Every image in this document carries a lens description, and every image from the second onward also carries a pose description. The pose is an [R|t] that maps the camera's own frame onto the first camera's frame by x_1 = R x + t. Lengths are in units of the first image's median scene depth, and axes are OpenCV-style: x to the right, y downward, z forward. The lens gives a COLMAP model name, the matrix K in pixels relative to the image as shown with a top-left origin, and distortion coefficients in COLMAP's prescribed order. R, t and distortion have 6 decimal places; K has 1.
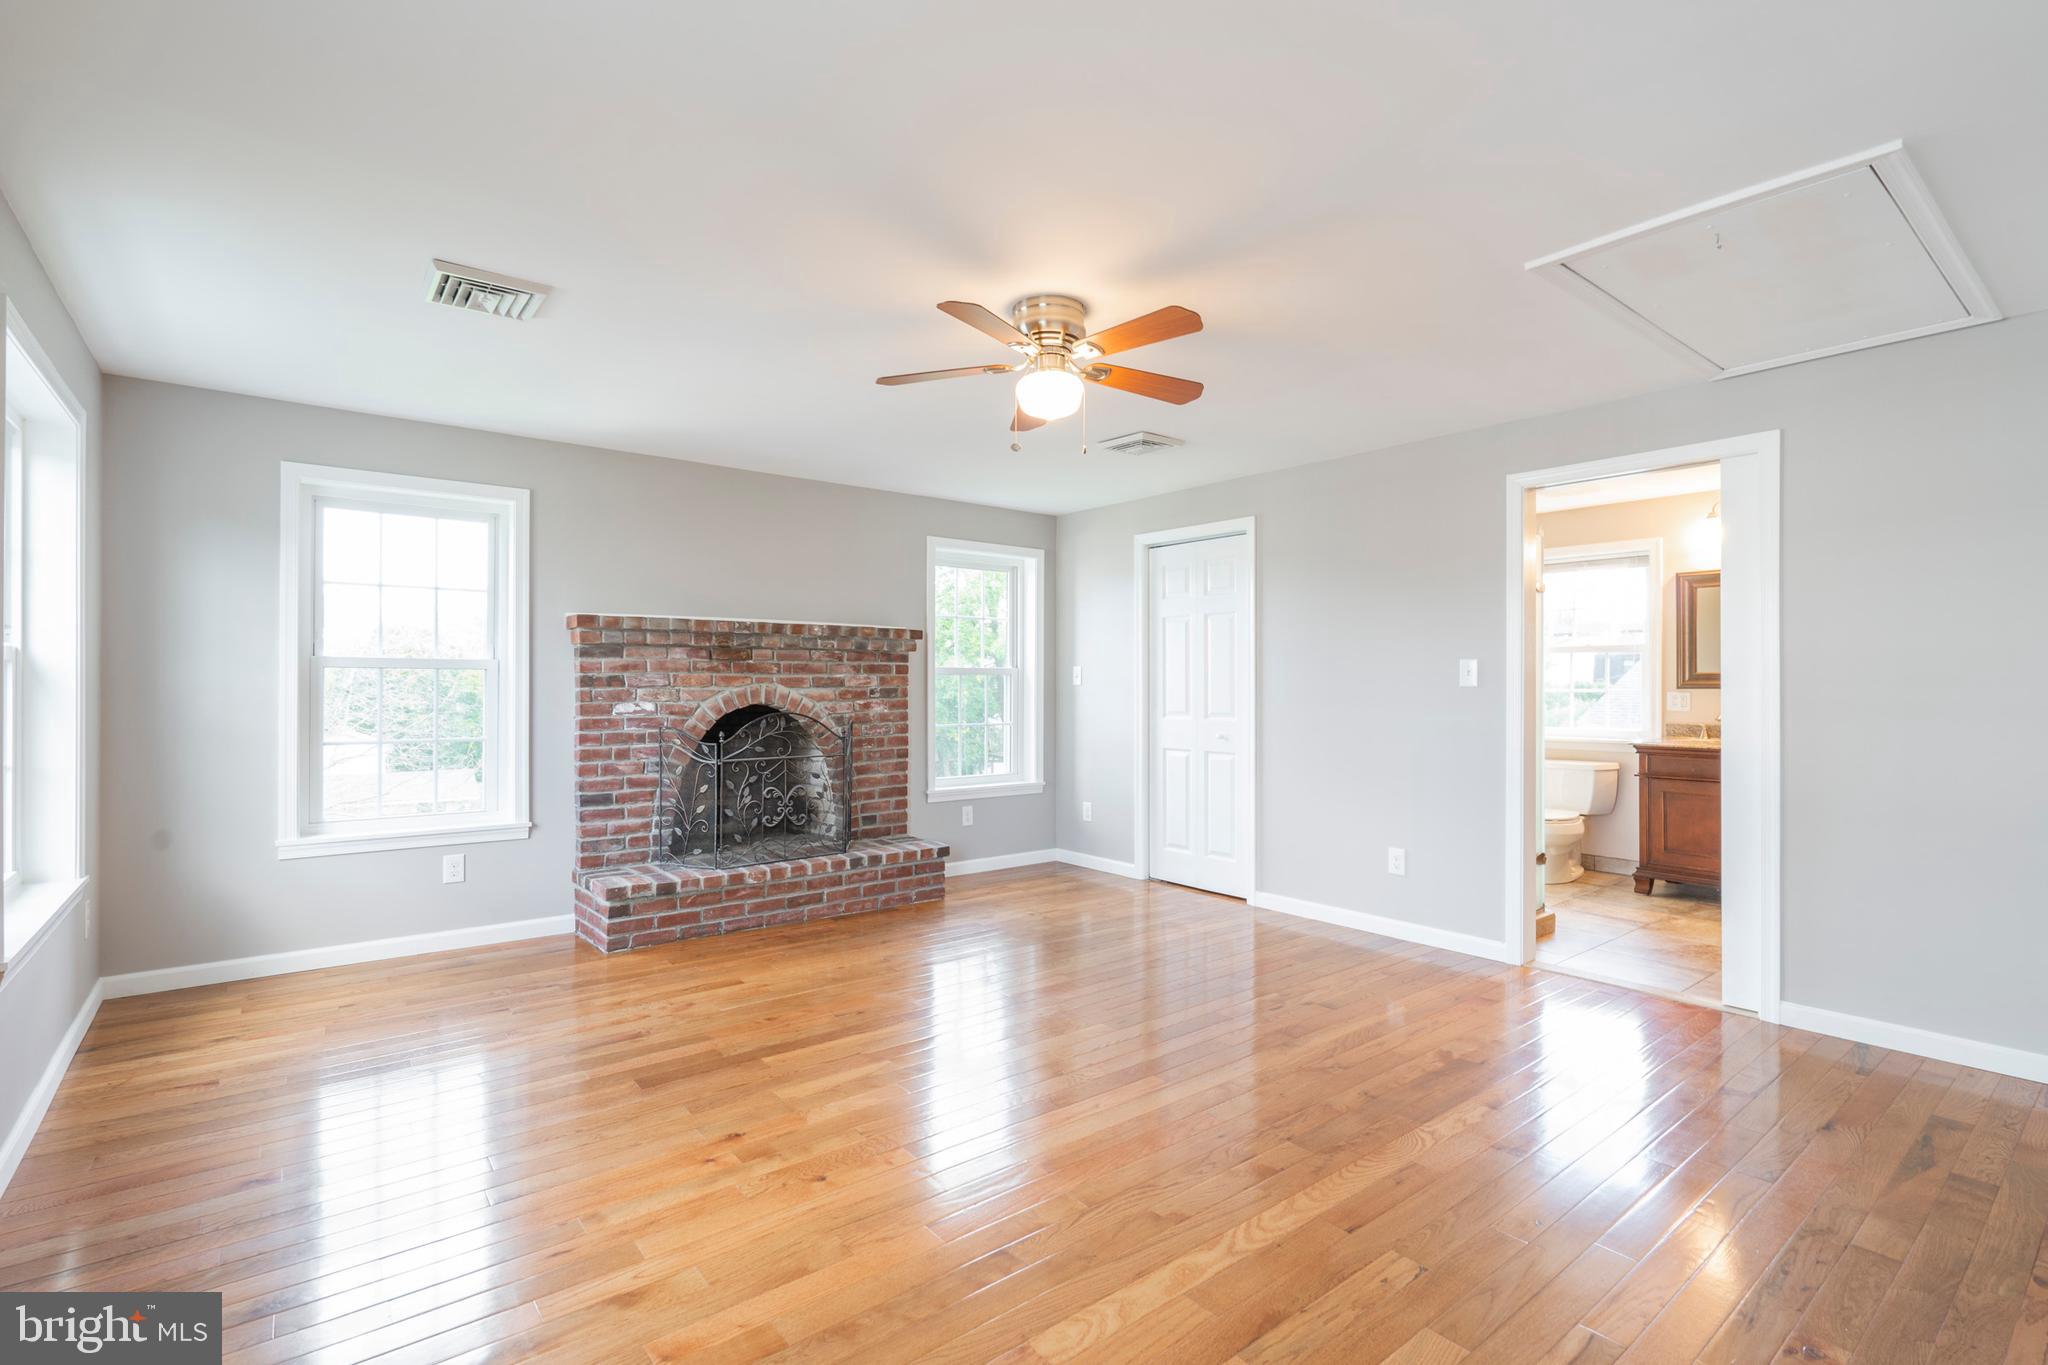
lens RADIAL K [[944.6, 0, 1002.4], [0, 944.6, 685.3], [0, 0, 1]] dist [-0.002557, 0.001474]
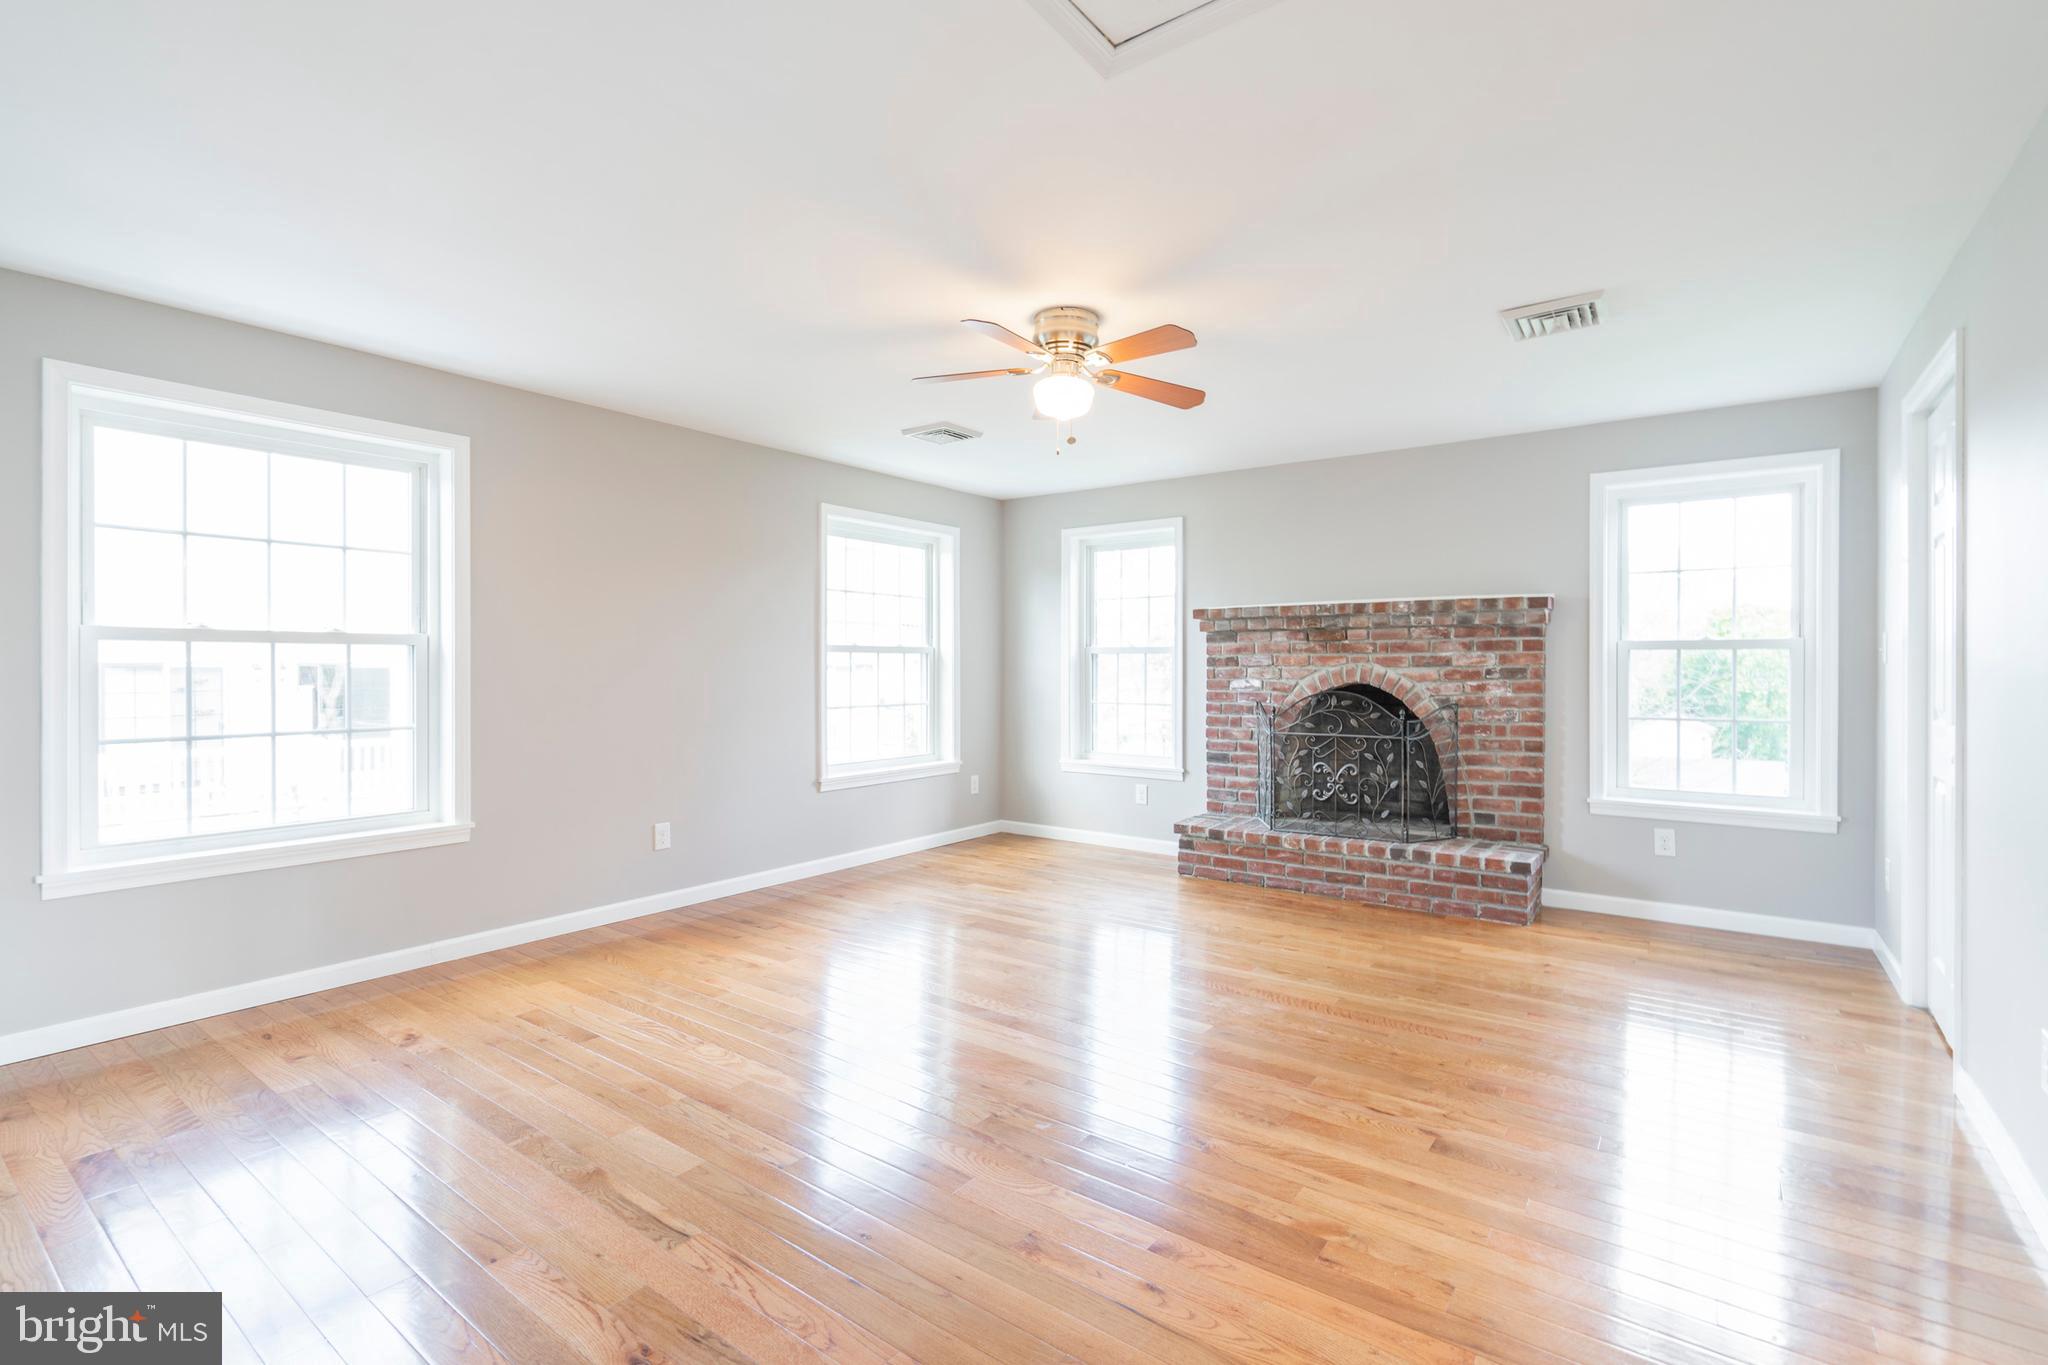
lens RADIAL K [[944.6, 0, 1031.5], [0, 944.6, 670.3], [0, 0, 1]] dist [-0.002557, 0.001474]
pose [[0.276064, -0.000207, -0.961139, 0.649488], [-0.003128, 0.999994, -0.001113, 0.008489], [0.961134, 0.003314, 0.276061, 0.395382]]
